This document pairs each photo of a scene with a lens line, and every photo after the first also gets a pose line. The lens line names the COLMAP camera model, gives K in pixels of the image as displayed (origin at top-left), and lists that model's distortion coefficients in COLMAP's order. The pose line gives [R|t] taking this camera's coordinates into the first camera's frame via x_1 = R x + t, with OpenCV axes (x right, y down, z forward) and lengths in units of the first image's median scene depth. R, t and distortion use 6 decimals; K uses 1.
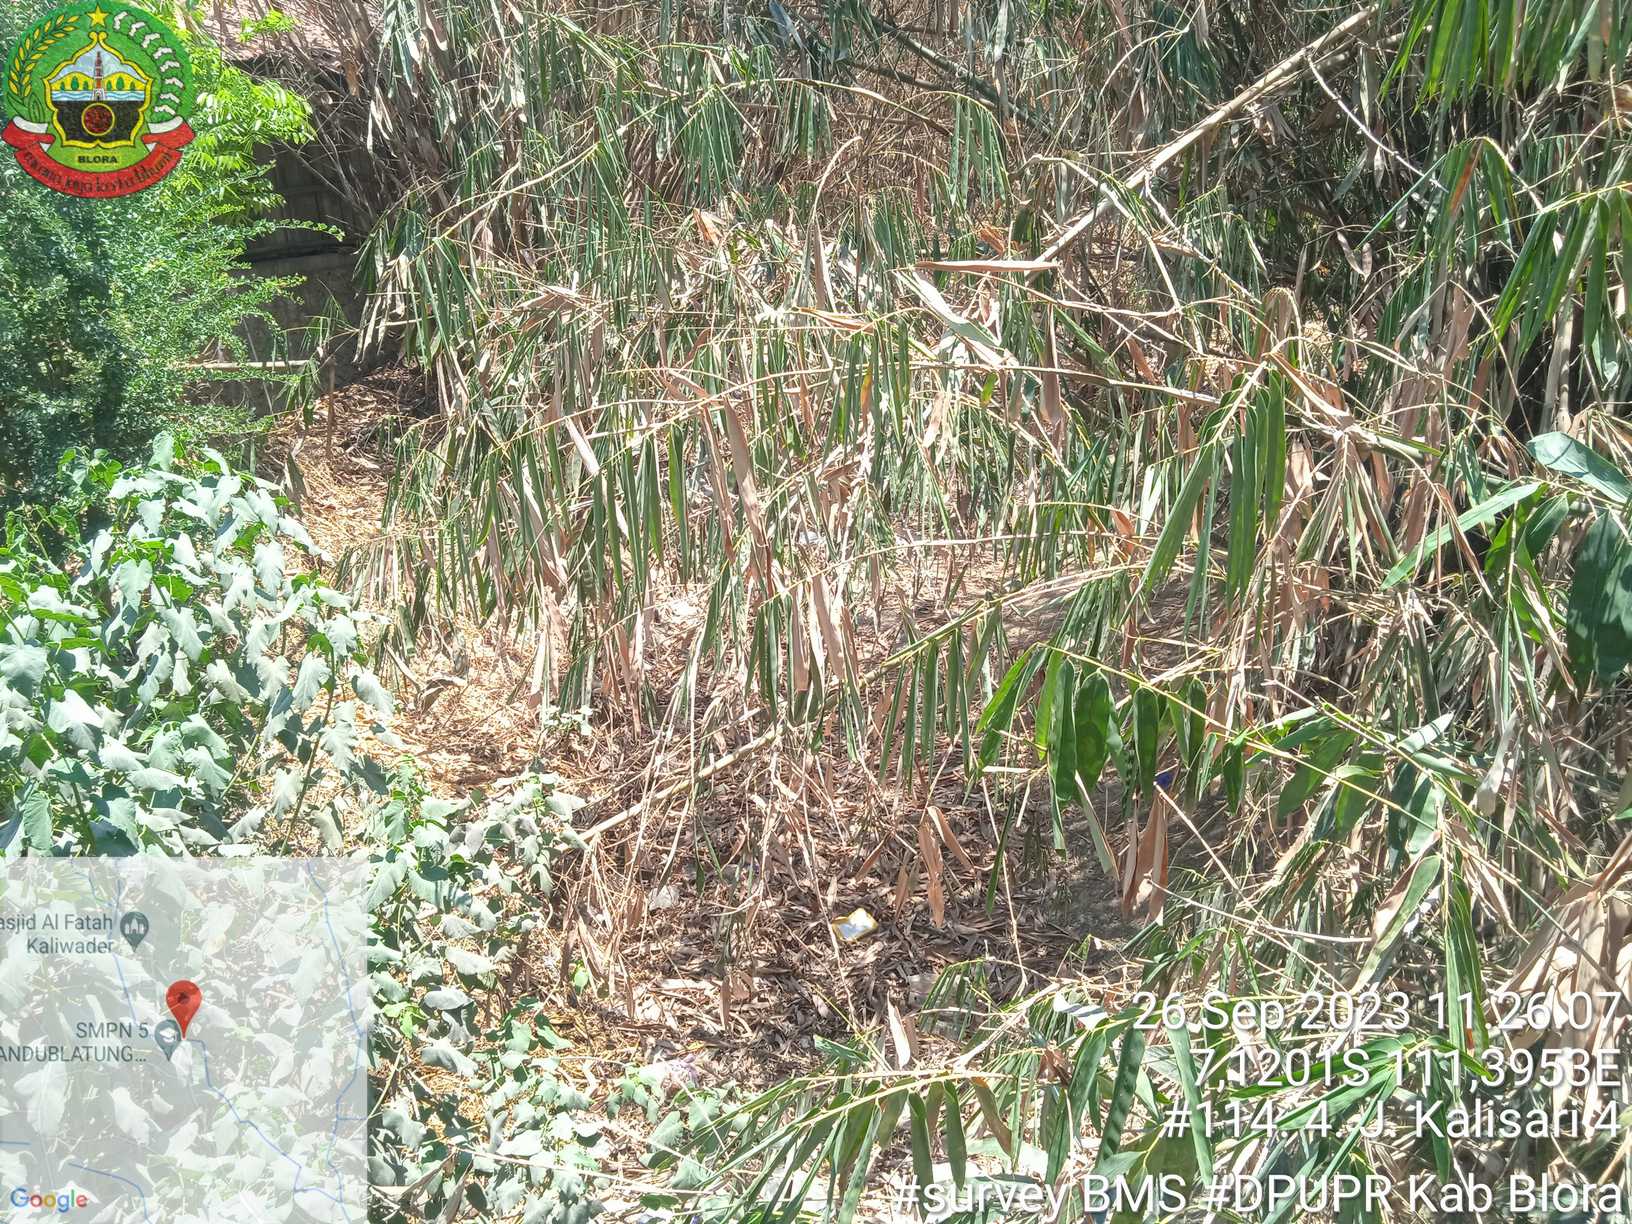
lens RADIAL K [[1375.2, 0, 821.2], [0, 1375.2, 594.5], [0, 0, 1]] dist [0.051458, 0.001825]
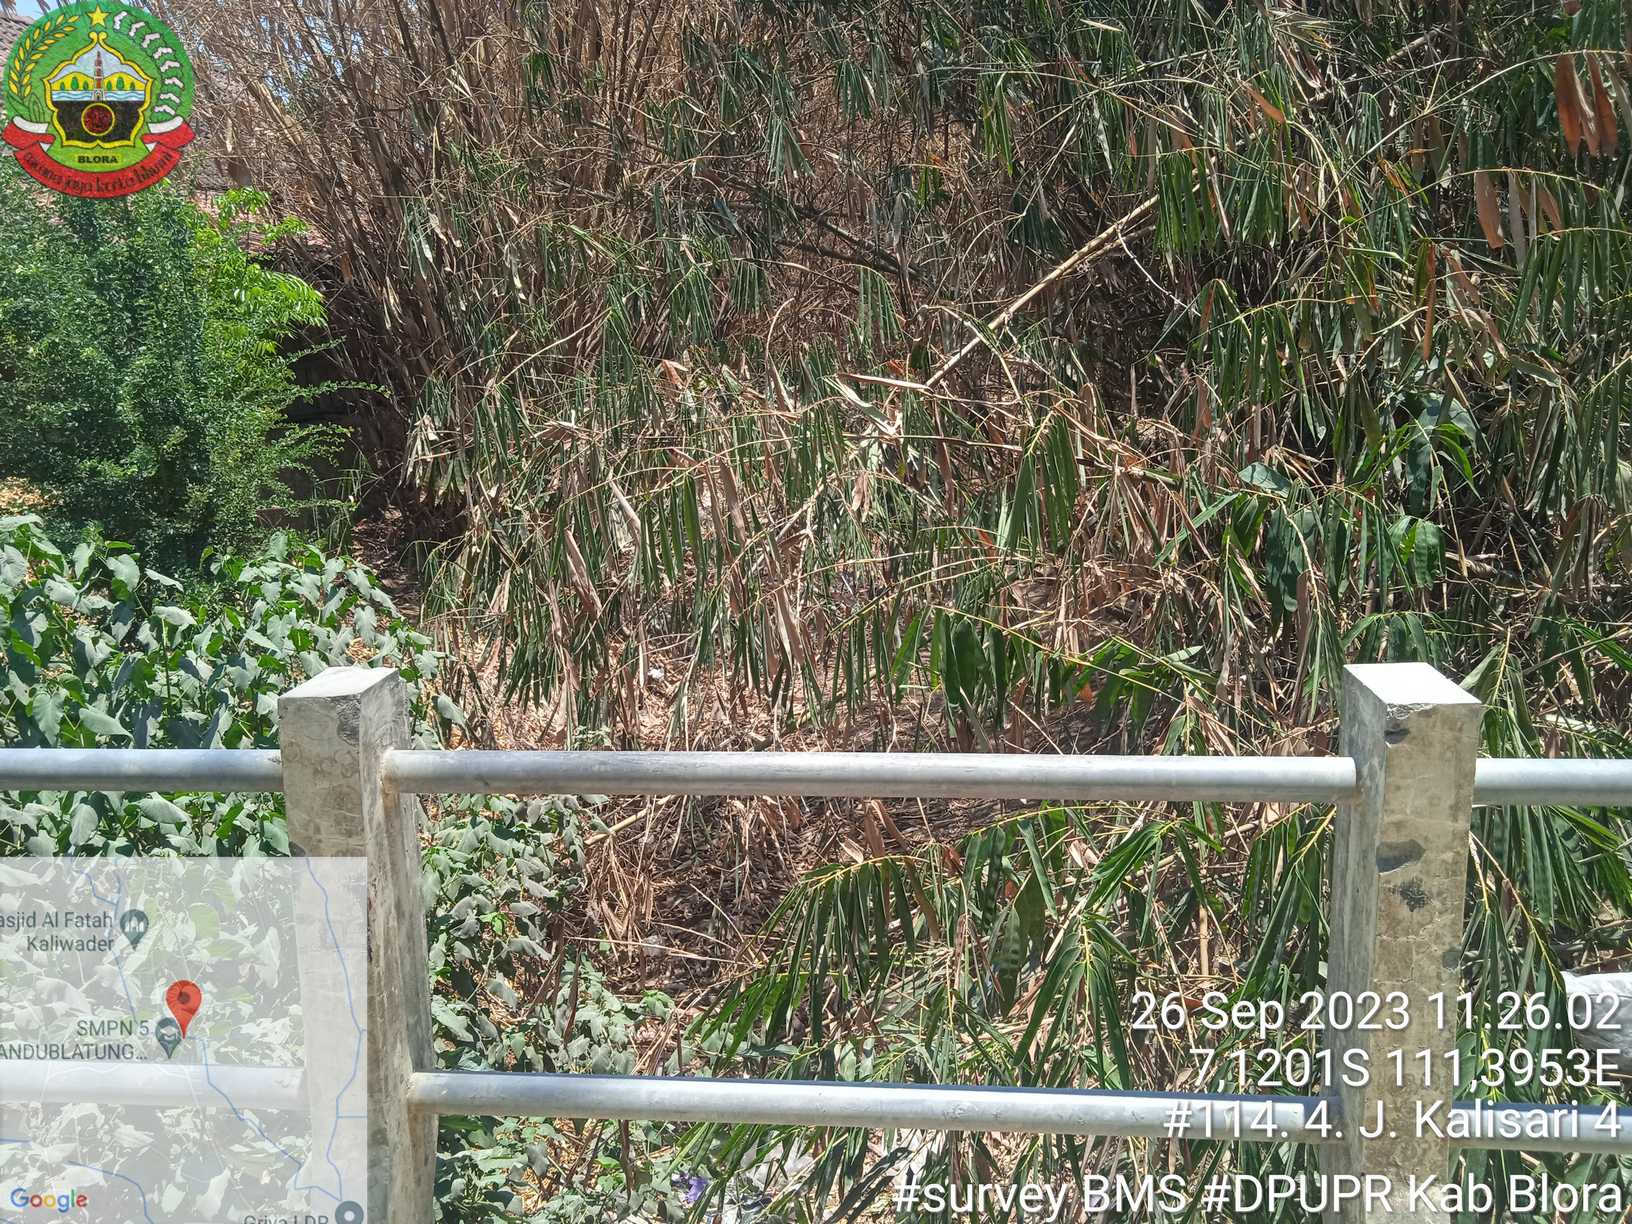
lens RADIAL K [[1353.4, 0, 816.5], [0, 1353.4, 627.7], [0, 0, 1]] dist [0.047441, -0.041924]
pose [[0.998157, -0.046480, 0.039025, -0.014406], [0.049940, 0.994419, -0.092936, 0.111785], [-0.034487, 0.094714, 0.994907, -0.279325]]
